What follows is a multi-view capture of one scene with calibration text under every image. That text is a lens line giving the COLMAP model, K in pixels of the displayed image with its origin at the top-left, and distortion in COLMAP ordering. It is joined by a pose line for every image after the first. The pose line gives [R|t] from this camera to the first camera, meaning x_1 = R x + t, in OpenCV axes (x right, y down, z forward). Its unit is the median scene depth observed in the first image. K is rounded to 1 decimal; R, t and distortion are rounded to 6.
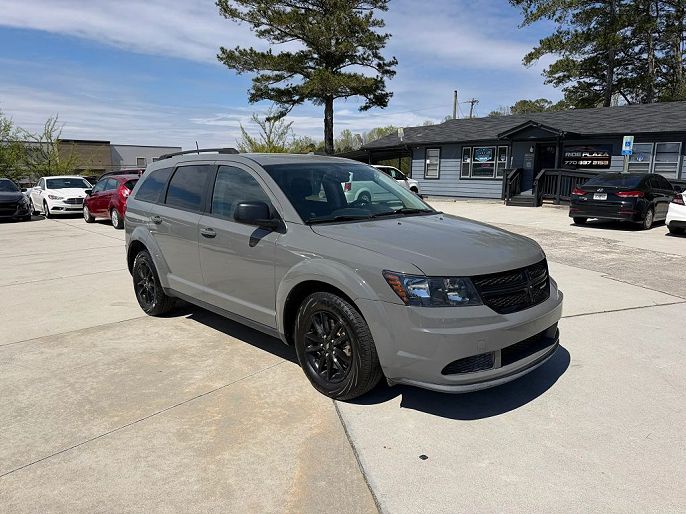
lens RADIAL K [[522.1, 0, 345.6], [0, 522.1, 259.7], [0, 0, 1]] dist [0.029503, -0.036077]
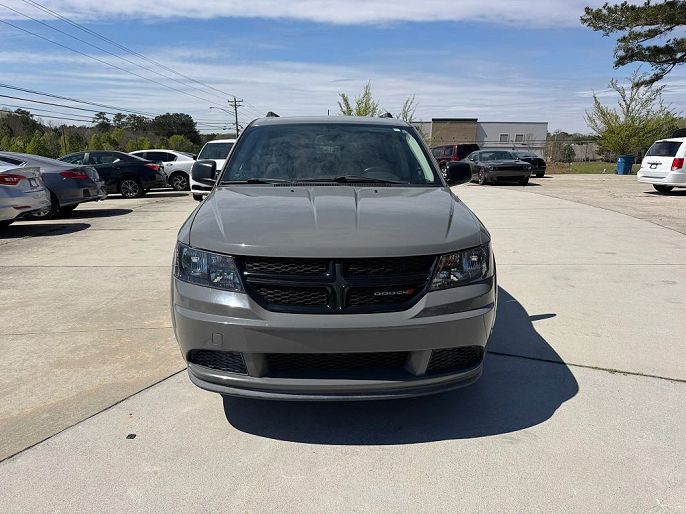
lens RADIAL K [[522.1, 0, 365.5], [0, 522.1, 255.4], [0, 0, 1]] dist [0.029503, -0.036077]
pose [[0.718894, 0.143550, -0.680136, 0.155387], [-0.123150, 0.989268, 0.078628, -0.009082], [0.684124, 0.027234, 0.728857, 0.091937]]
